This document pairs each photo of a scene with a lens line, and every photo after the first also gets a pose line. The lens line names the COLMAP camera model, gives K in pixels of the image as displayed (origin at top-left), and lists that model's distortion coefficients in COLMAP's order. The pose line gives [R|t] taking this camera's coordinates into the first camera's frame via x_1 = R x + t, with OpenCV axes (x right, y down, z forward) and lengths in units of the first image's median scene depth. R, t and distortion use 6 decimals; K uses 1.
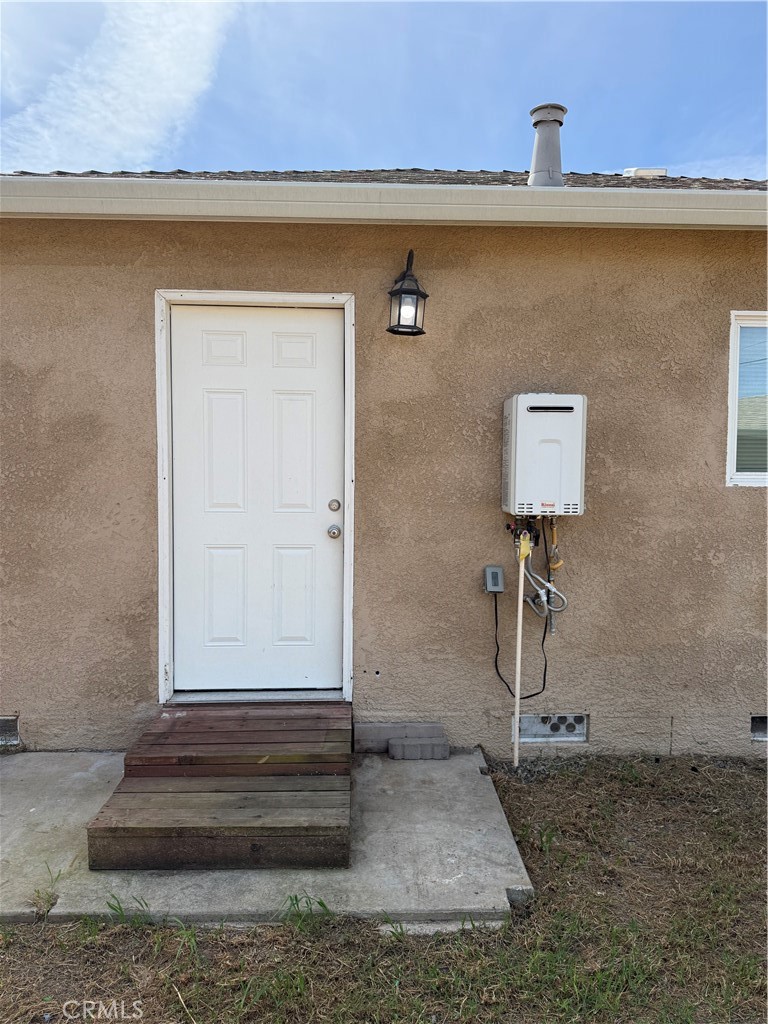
lens RADIAL K [[716.8, 0, 375.6], [0, 716.8, 510.6], [0, 0, 1]] dist [0.076261, -0.093023]
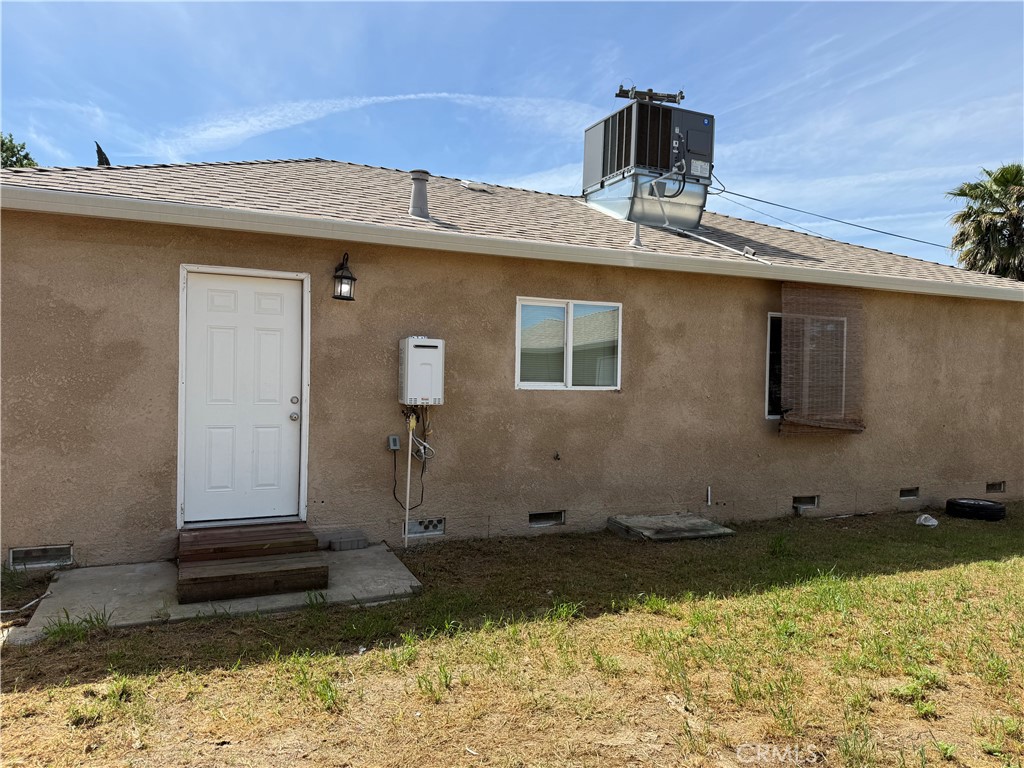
lens RADIAL K [[716.8, 0, 510.8], [0, 716.8, 384.1], [0, 0, 1]] dist [0.076261, -0.093023]
pose [[0.922885, 0.005899, 0.385030, -0.243234], [0.008122, 0.999362, -0.034779, 0.017815], [-0.384989, 0.035225, 0.922249, -0.713025]]
